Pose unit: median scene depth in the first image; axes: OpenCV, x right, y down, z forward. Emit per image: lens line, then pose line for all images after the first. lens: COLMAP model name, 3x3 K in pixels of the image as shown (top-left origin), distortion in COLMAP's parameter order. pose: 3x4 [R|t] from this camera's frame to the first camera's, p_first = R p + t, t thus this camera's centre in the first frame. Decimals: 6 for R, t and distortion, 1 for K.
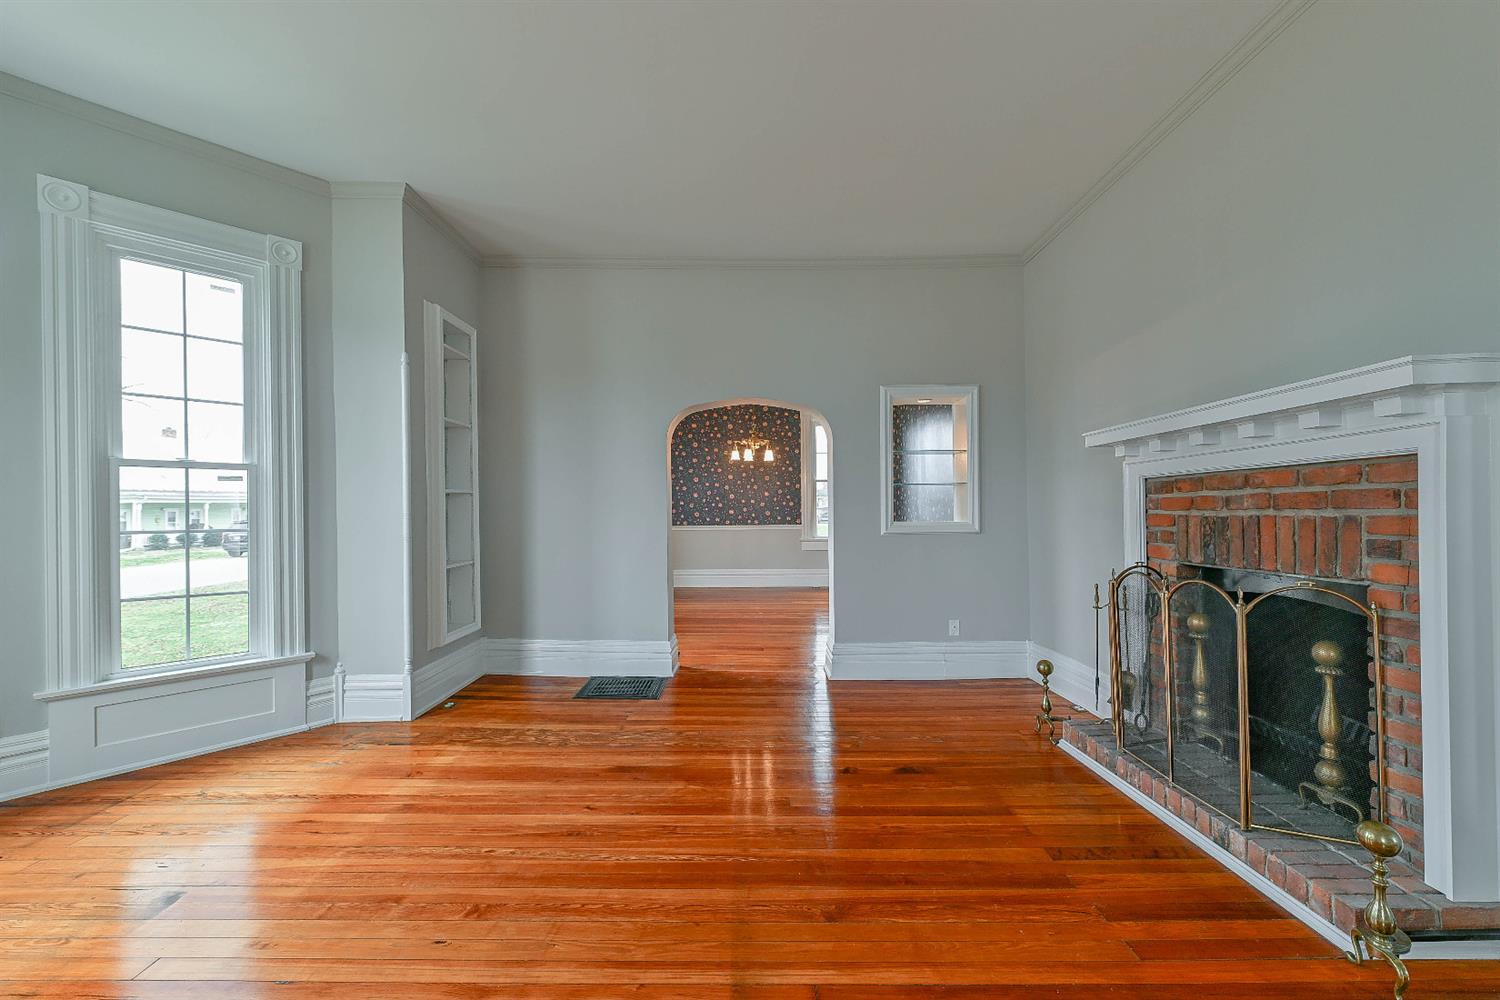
lens RADIAL K [[594.4, 0, 743.1], [0, 594.4, 510.5], [0, 0, 1]] dist [0.024942, 0.000104]
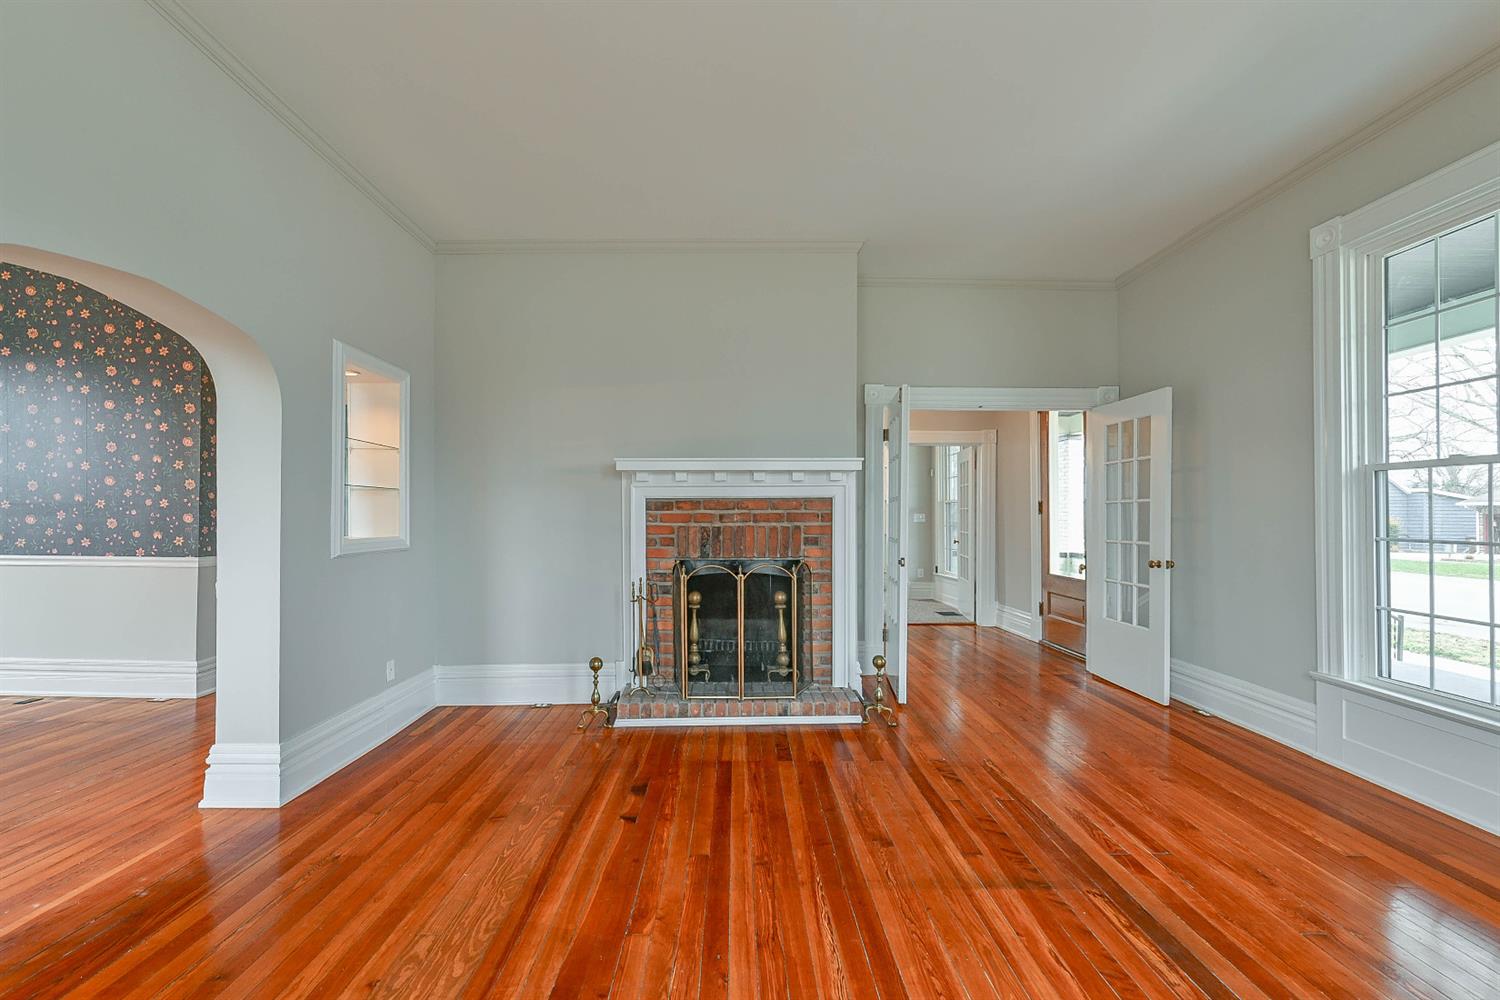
lens RADIAL K [[624.1, 0, 736.8], [0, 624.1, 510.0], [0, 0, 1]] dist [0.001222, 0.000313]
pose [[0.002301, 0.028622, 0.999588, -0.878709], [0.000536, 0.999590, -0.028623, 0.013623], [-0.999997, 0.000601, 0.002284, 0.980559]]
